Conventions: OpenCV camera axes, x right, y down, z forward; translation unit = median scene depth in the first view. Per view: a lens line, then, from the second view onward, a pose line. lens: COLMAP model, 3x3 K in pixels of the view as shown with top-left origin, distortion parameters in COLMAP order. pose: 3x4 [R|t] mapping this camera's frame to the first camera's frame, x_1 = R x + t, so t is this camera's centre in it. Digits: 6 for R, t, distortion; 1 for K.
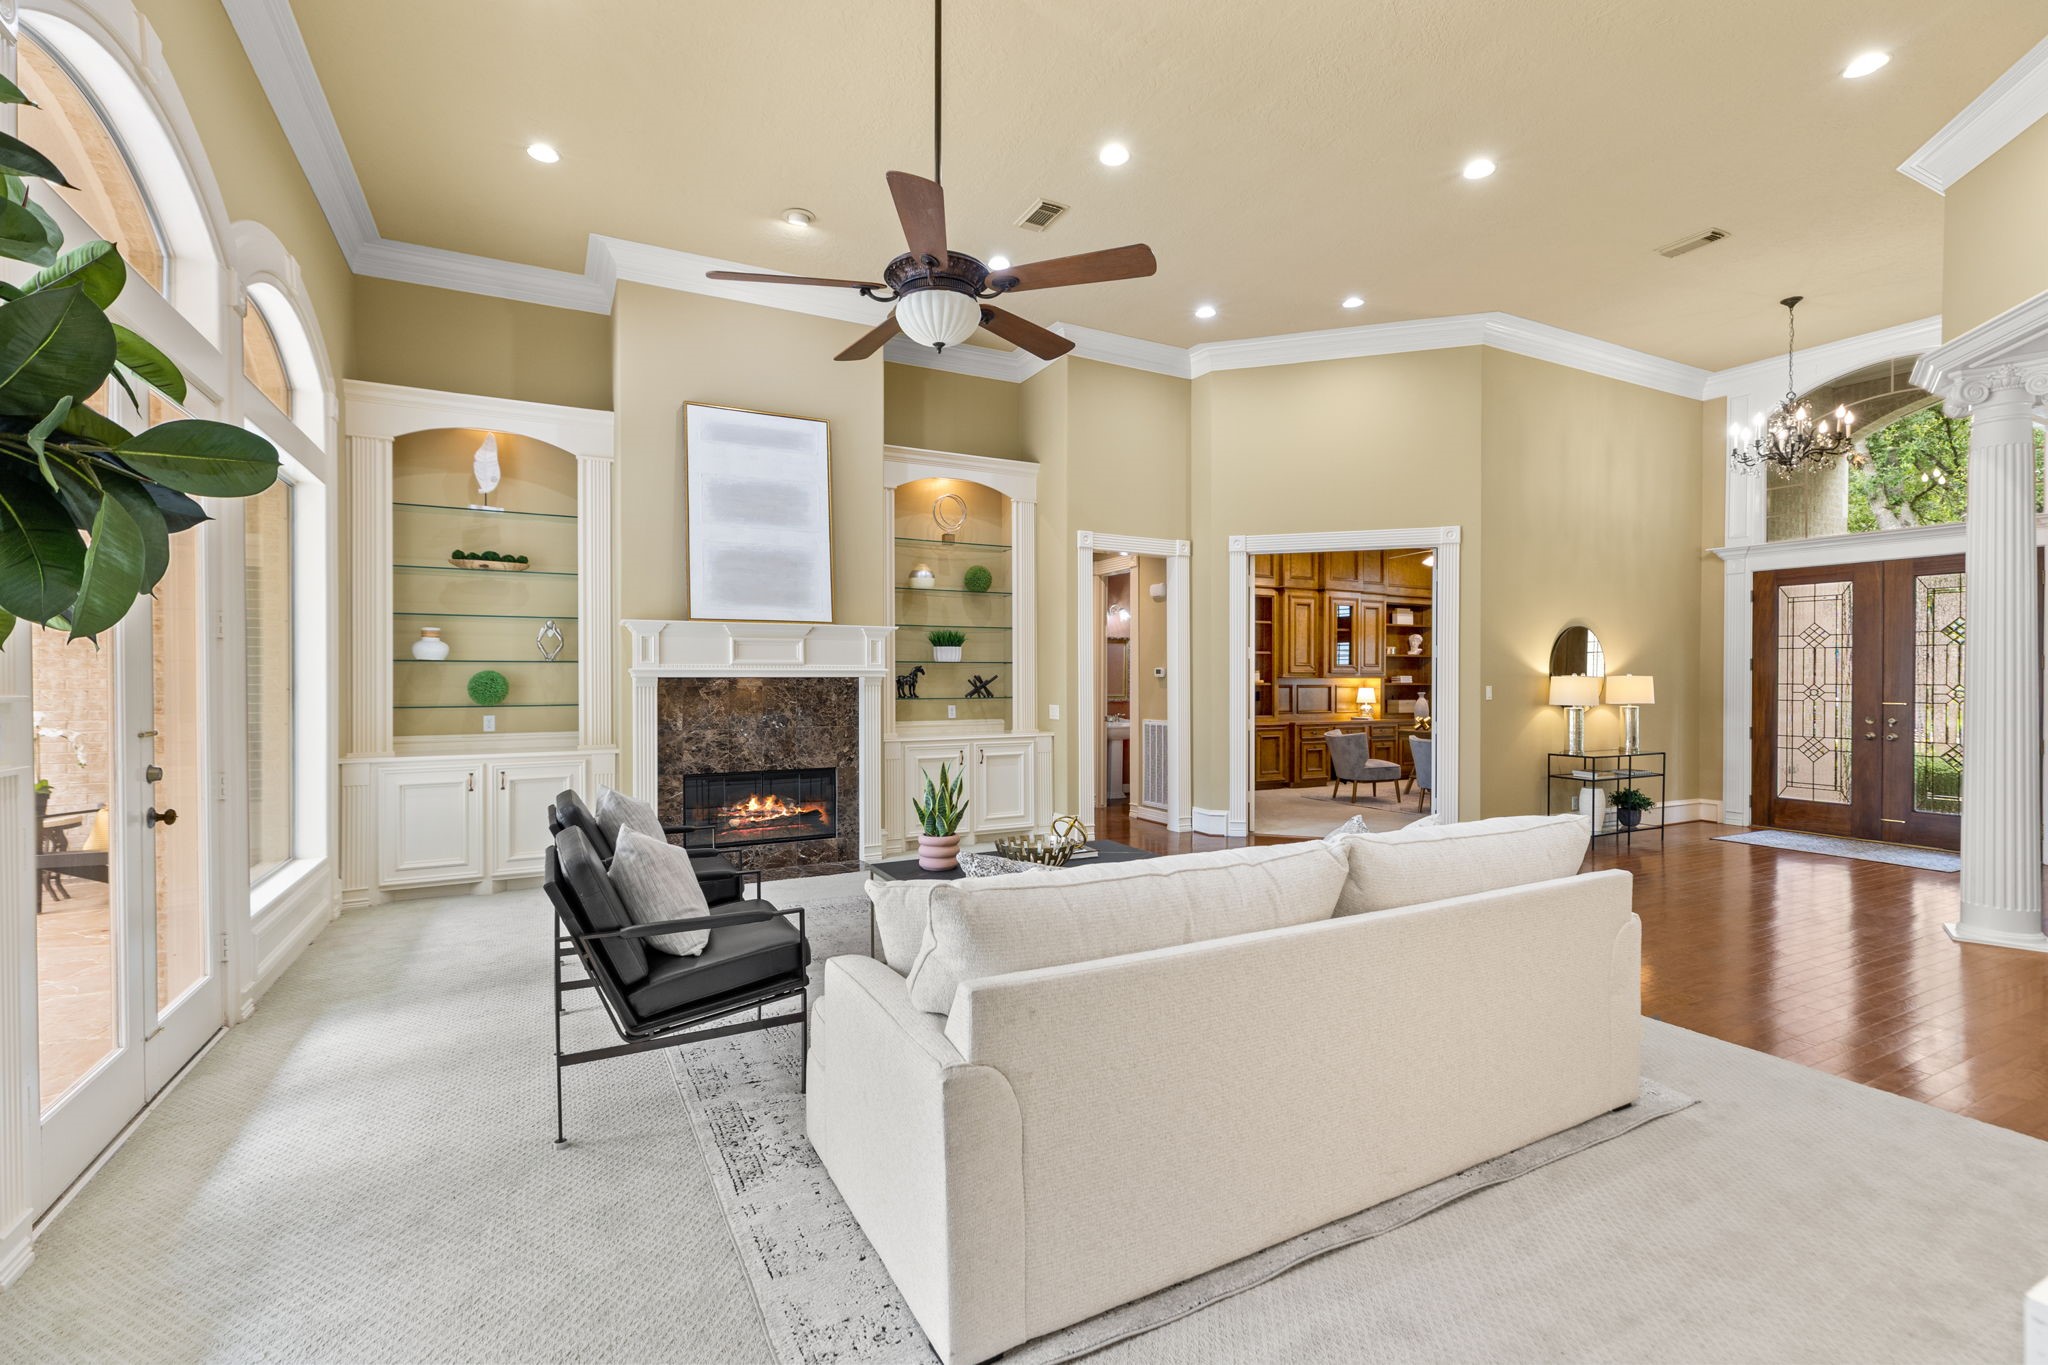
lens RADIAL K [[911.8, 0, 1028.0], [0, 911.8, 681.2], [0, 0, 1]] dist [0.007390, -0.000399]
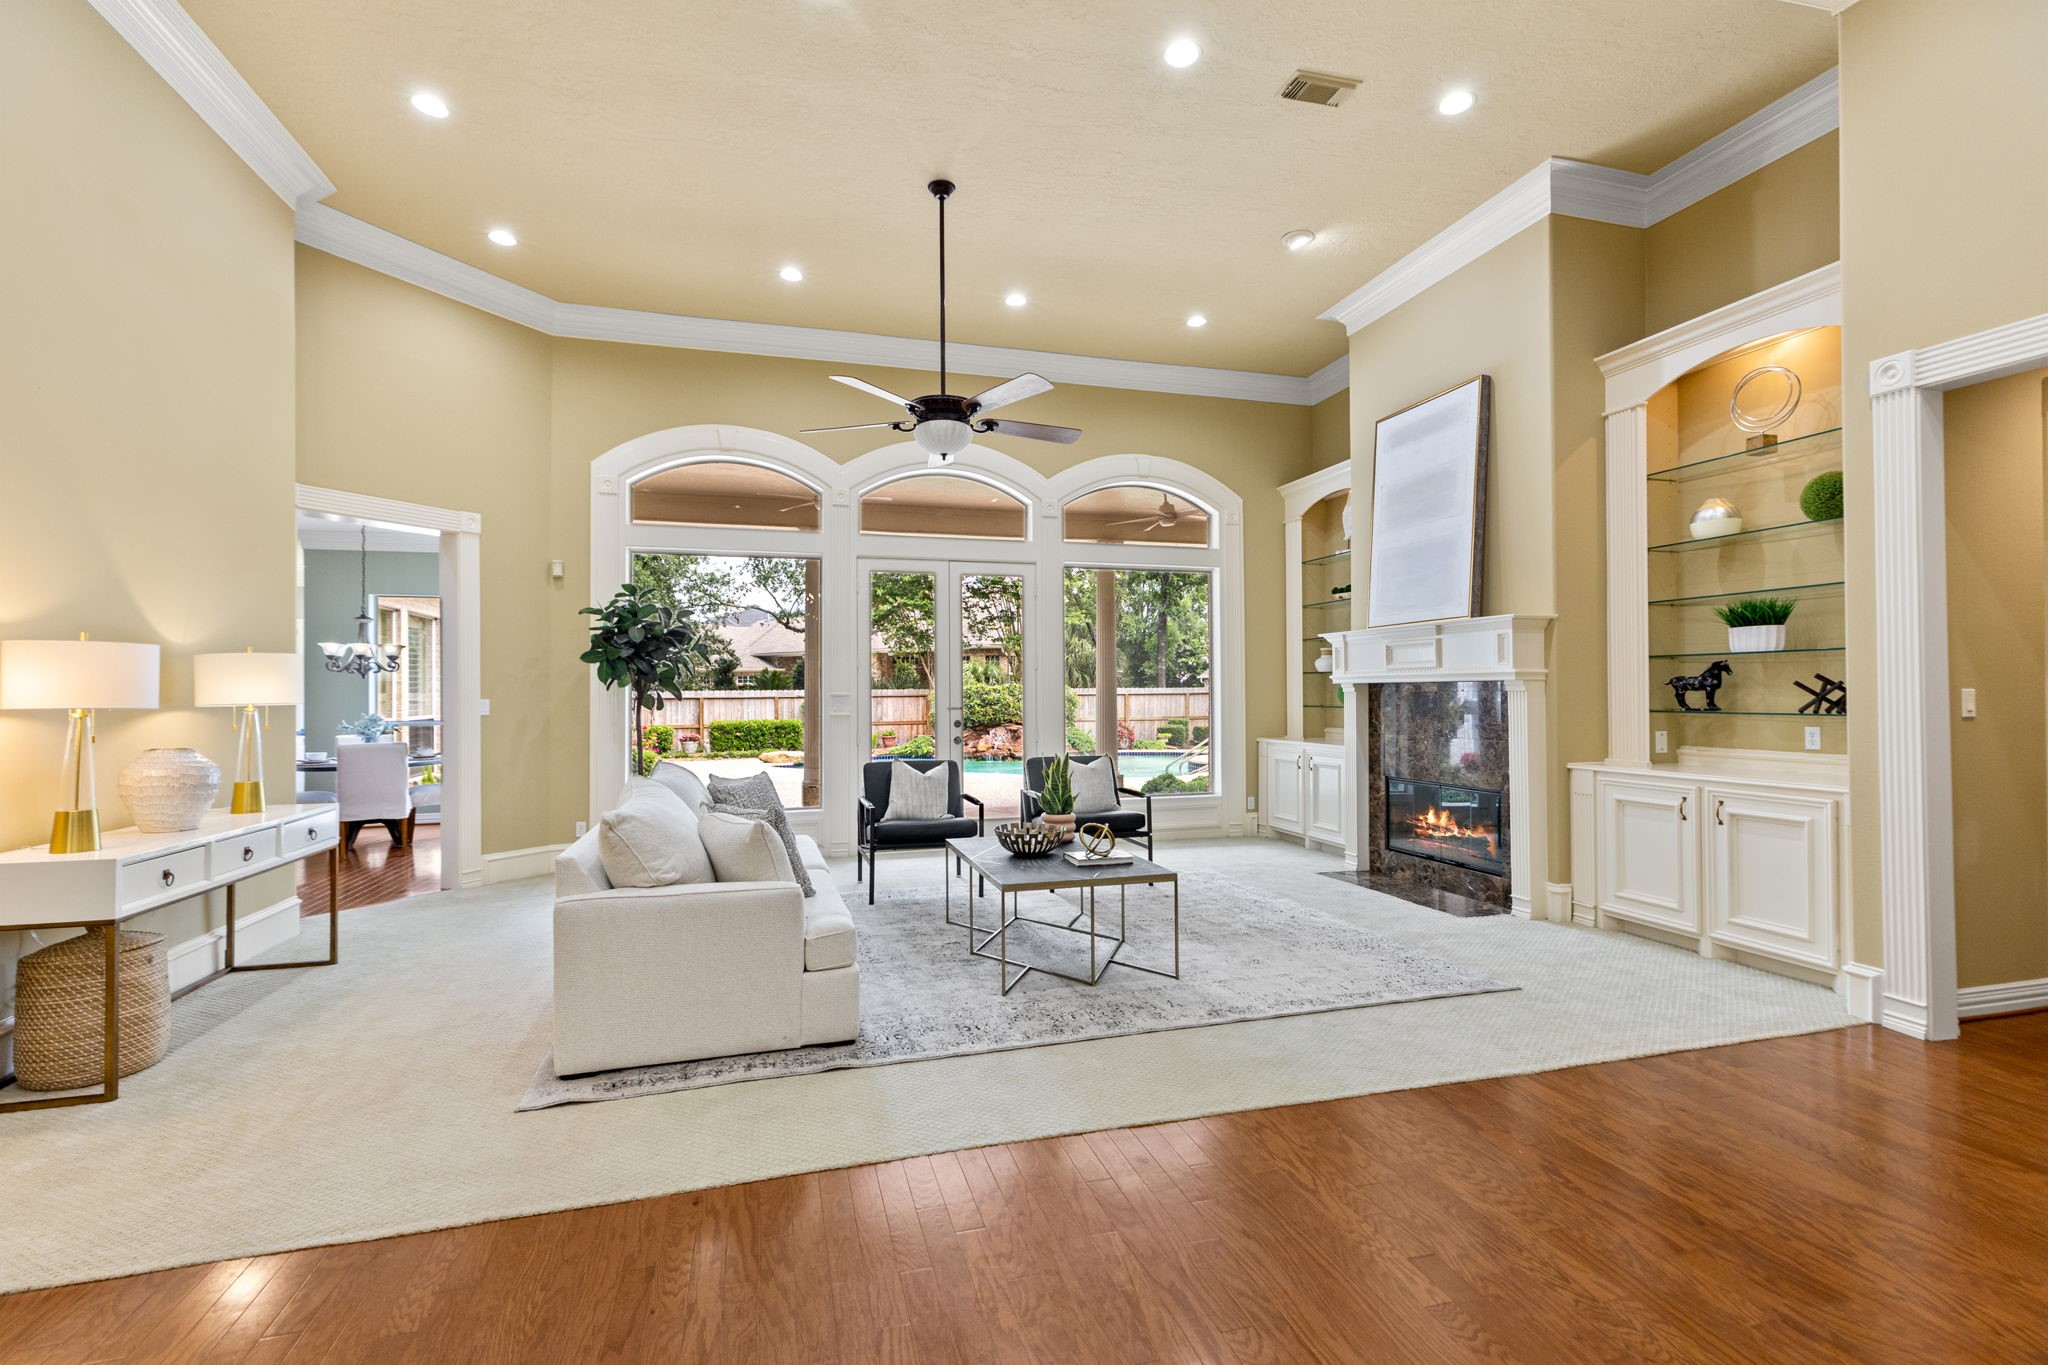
lens RADIAL K [[911.8, 0, 1026.3], [0, 911.8, 686.4], [0, 0, 1]] dist [0.007390, -0.000399]
pose [[-0.205481, -0.005560, -0.978645, 0.701670], [-0.000887, 0.999985, -0.005495, 0.005864], [0.978661, -0.000261, -0.205482, 0.777609]]
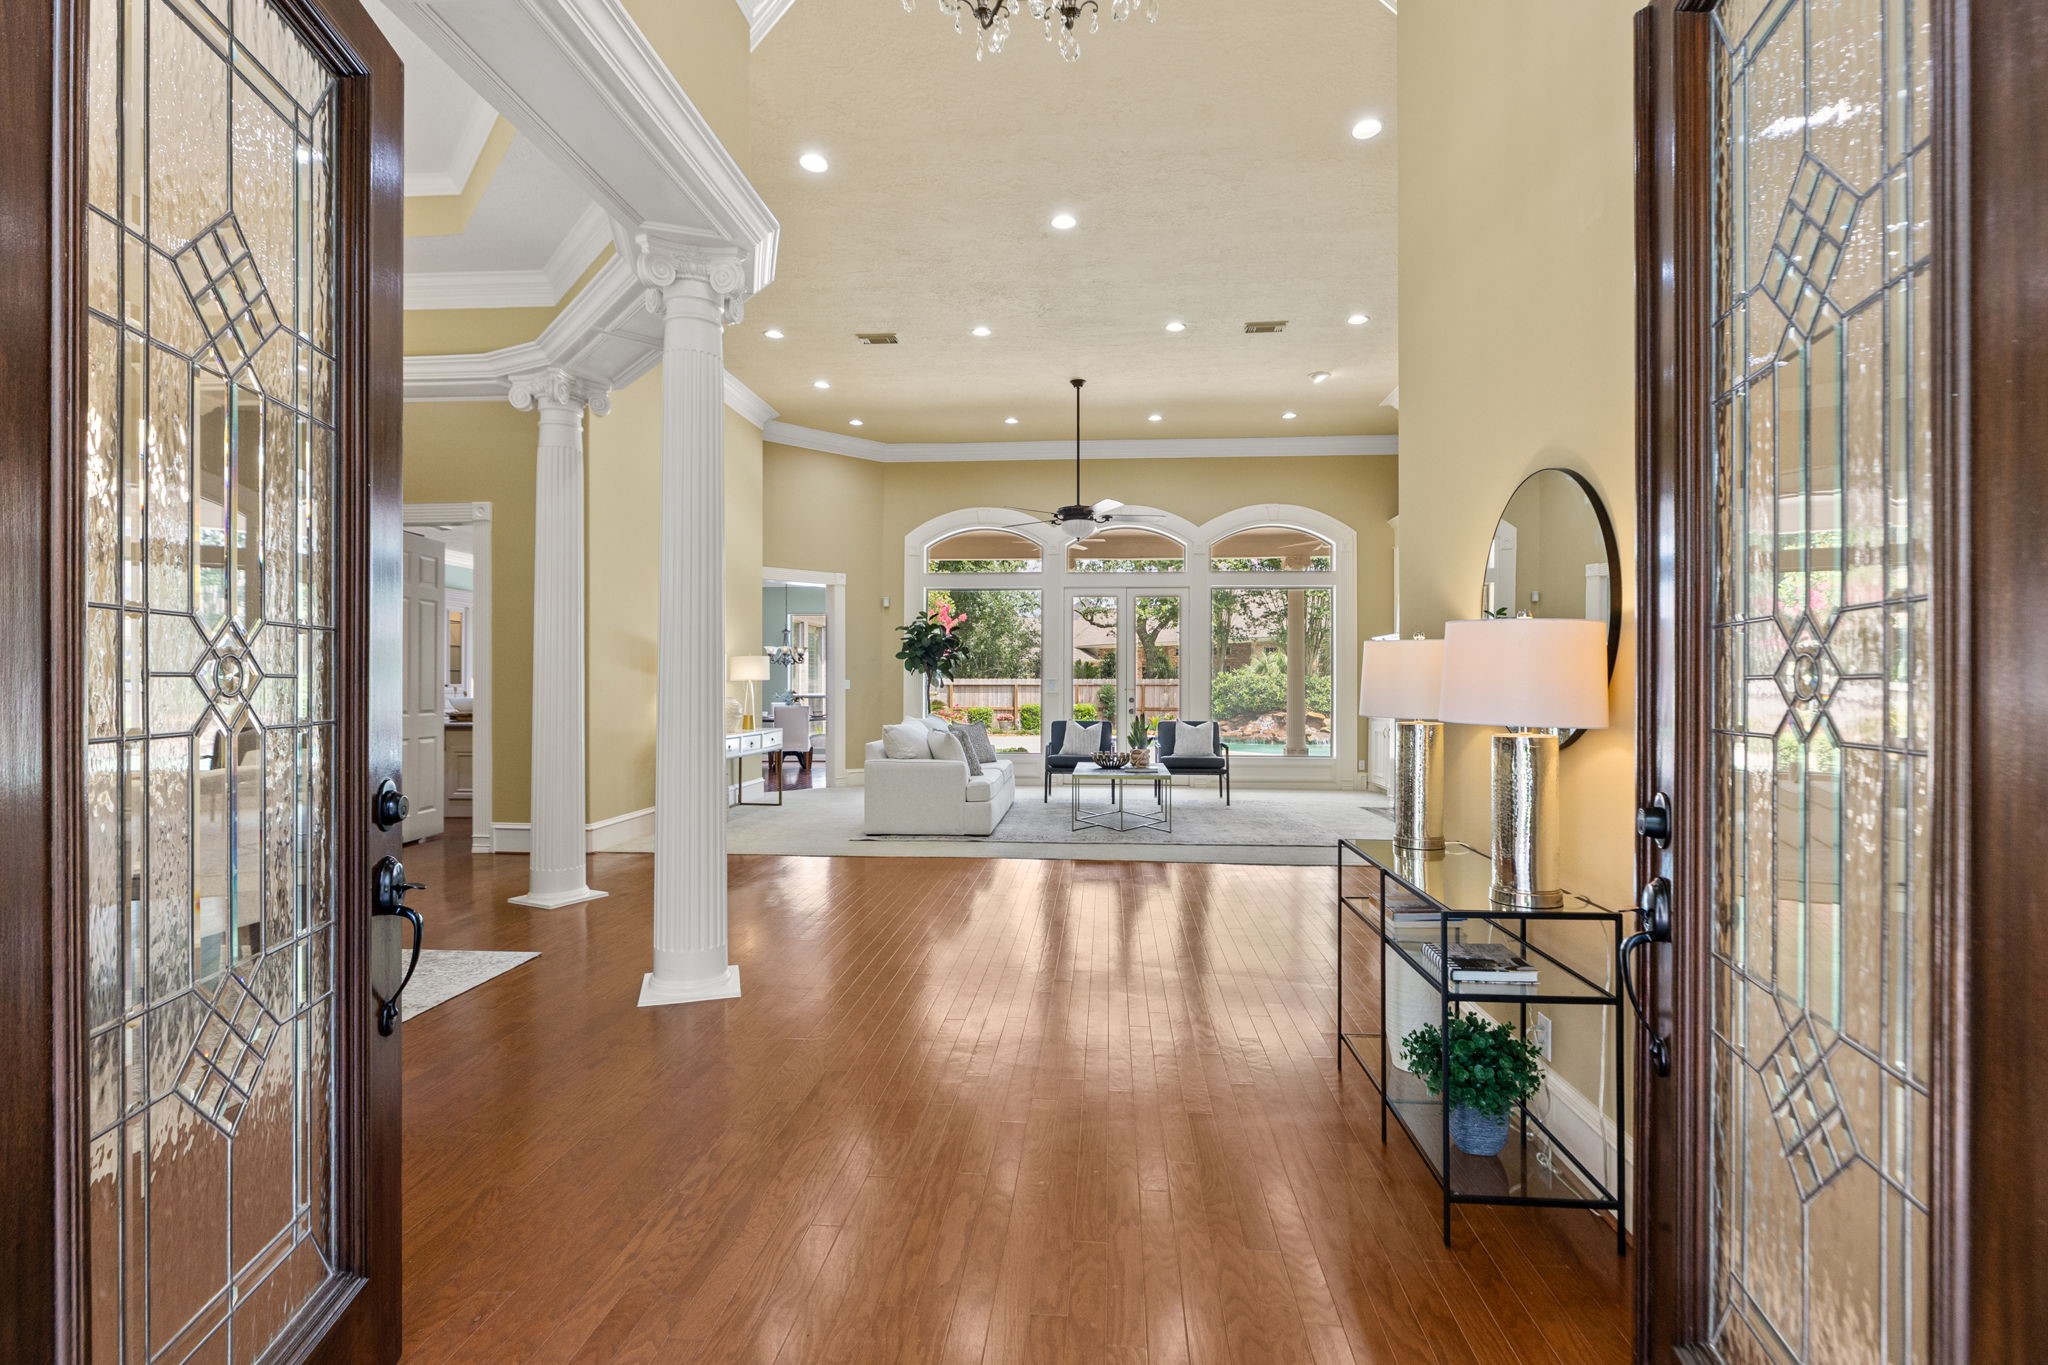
lens RADIAL K [[911.8, 0, 1027.9], [0, 911.8, 685.4], [0, 0, 1]] dist [0.007390, -0.000399]
pose [[-0.532007, -0.000416, -0.846740, 1.136158], [-0.009050, 0.999946, 0.005195, 0.013504], [0.846692, 0.010427, -0.531982, 1.211086]]
